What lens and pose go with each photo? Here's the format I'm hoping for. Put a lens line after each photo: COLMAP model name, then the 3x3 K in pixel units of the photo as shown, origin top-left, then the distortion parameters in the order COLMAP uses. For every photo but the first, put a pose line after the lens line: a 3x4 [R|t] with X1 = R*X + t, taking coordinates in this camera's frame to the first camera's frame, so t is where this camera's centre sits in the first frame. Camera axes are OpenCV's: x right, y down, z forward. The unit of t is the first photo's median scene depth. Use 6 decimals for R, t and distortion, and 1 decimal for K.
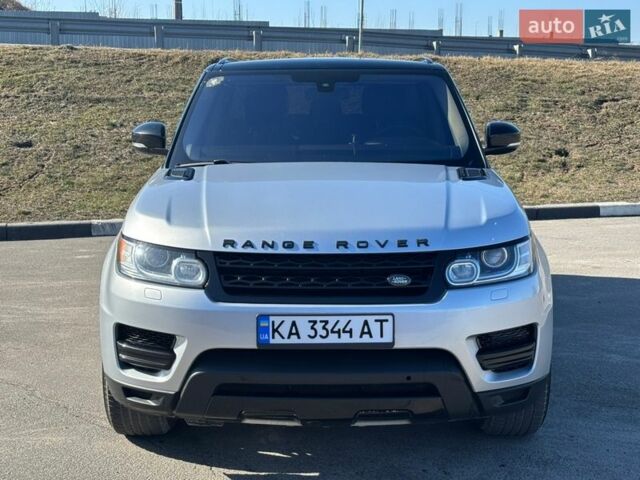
lens RADIAL K [[975.7, 0, 320.0], [0, 975.7, 240.0], [0, 0, 1]] dist [0.131485, -0.029302]
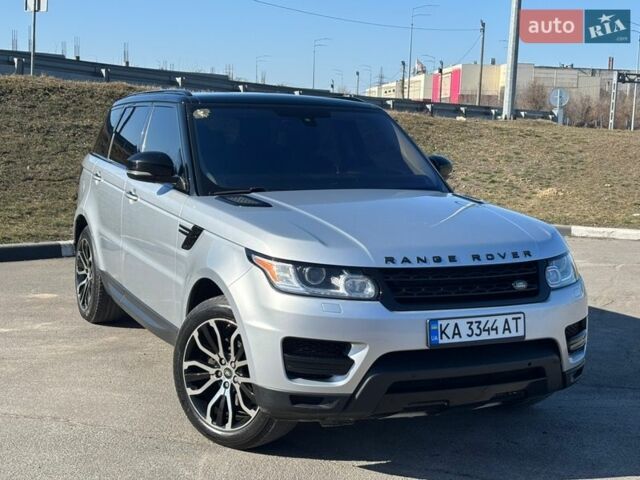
lens RADIAL K [[955.9, 0, 320.0], [0, 955.9, 240.0], [0, 0, 1]] dist [0.108268, -0.084080]
pose [[0.900639, -0.026838, 0.433739, -0.665105], [0.036926, 0.999208, -0.014849, -0.006544], [-0.432997, 0.029390, 0.900916, 0.021332]]
